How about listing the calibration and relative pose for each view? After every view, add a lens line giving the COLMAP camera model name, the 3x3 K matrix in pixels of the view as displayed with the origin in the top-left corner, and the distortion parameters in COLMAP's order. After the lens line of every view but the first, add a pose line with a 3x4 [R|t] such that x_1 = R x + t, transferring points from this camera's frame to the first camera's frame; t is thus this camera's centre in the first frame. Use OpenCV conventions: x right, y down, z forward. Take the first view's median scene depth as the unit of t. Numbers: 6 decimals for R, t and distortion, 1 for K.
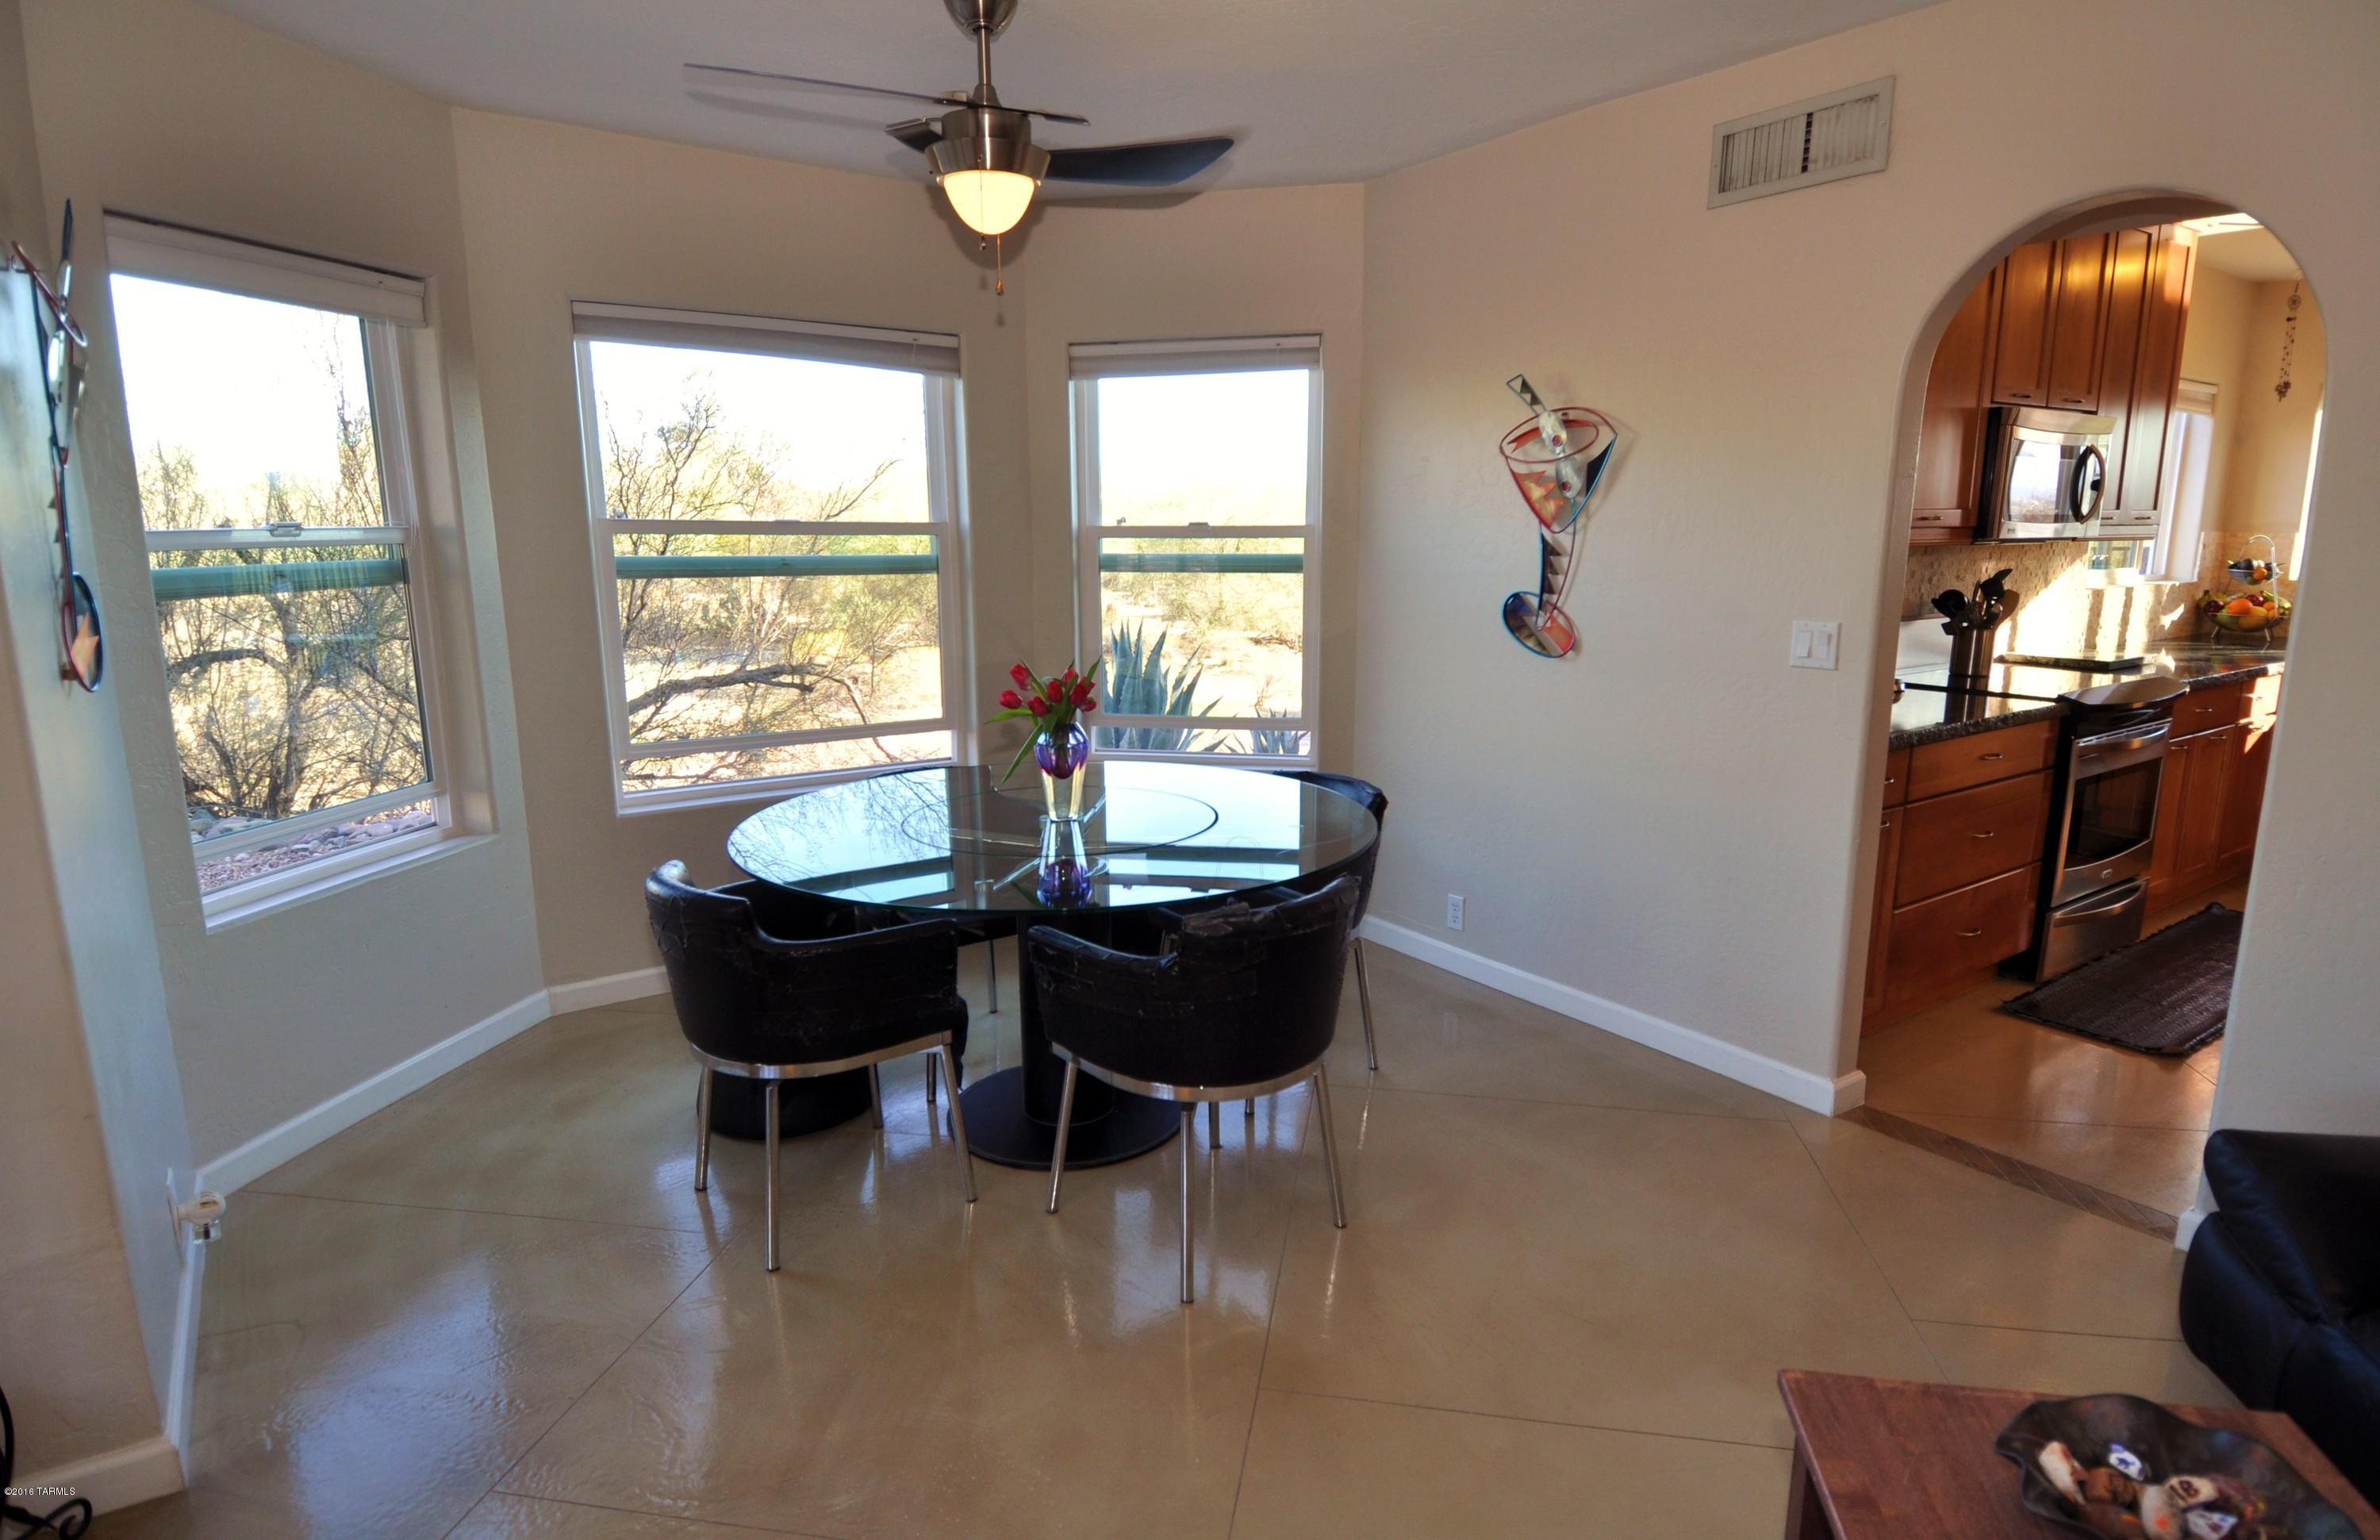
lens RADIAL K [[1268.6, 0, 1190.0], [0, 1268.6, 770.0], [0, 0, 1]] dist [-0.003954, -0.001776]
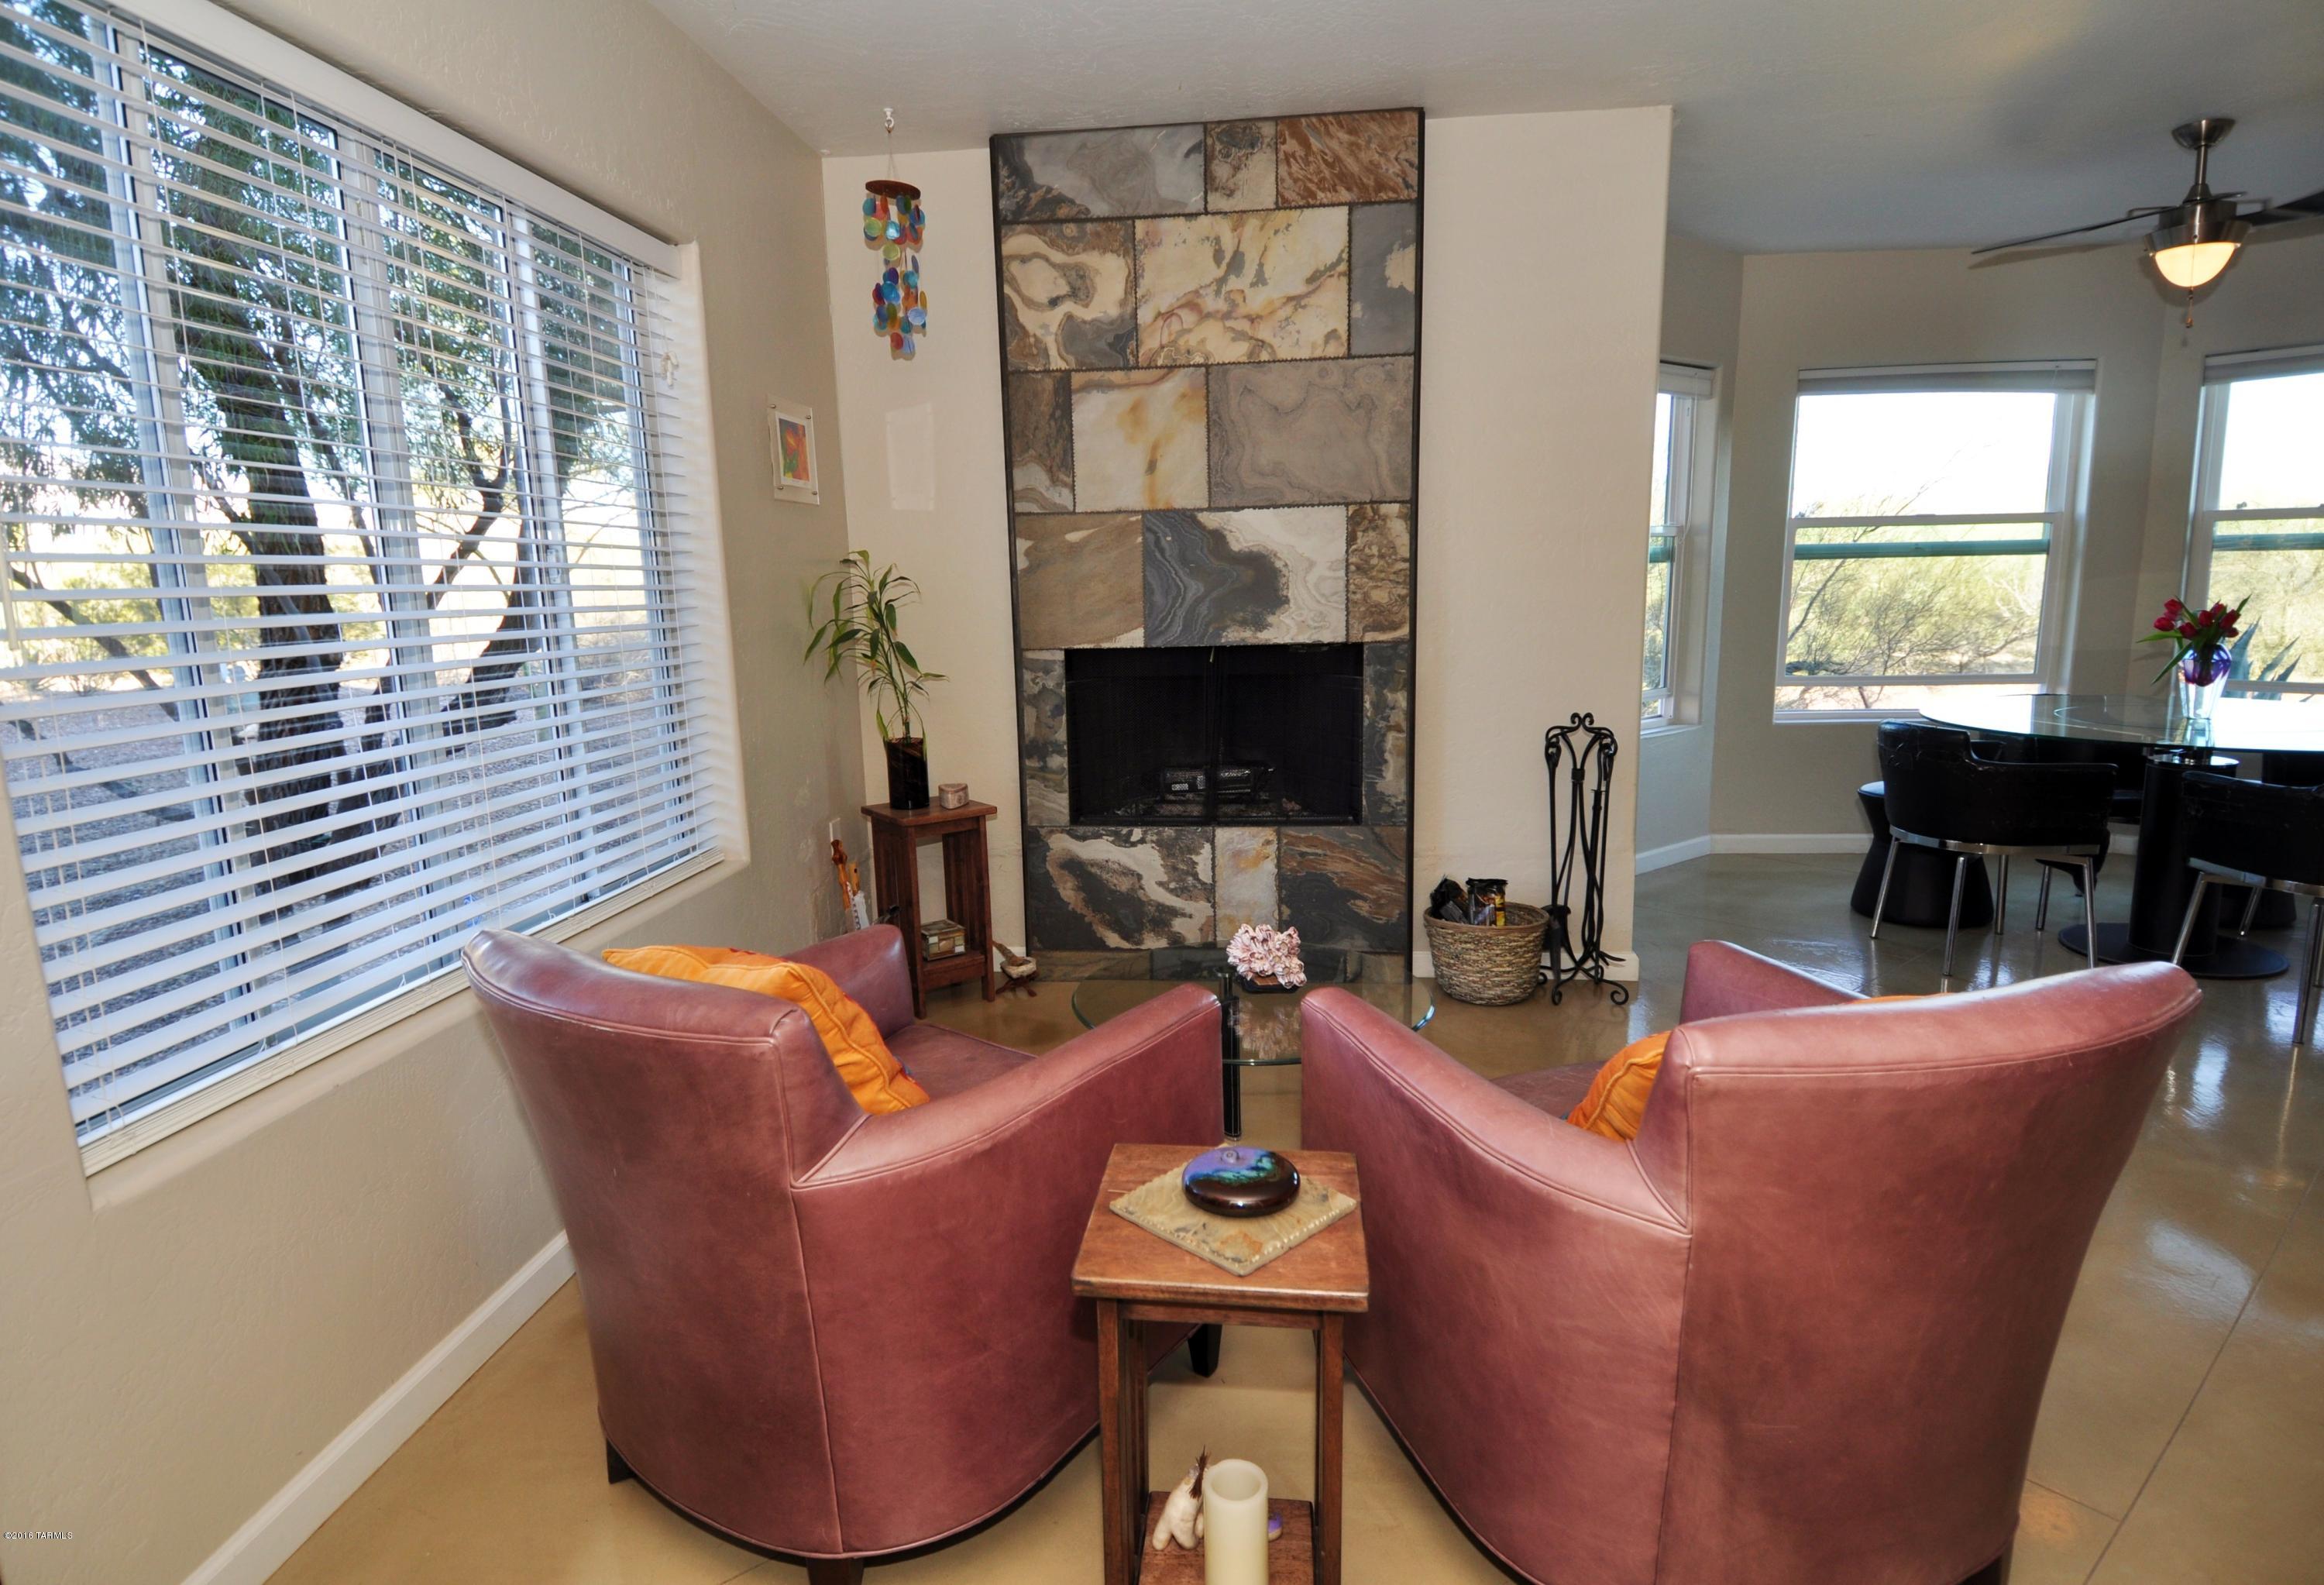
lens RADIAL K [[1208.3, 0, 1162.0], [0, 1208.3, 792.5], [0, 0, 1]] dist [0.017469, -0.029405]
pose [[0.756419, 0.092766, -0.647475, -0.107378], [-0.099200, 0.994711, 0.026624, 0.206931], [0.646521, 0.044090, 0.761621, -0.703781]]
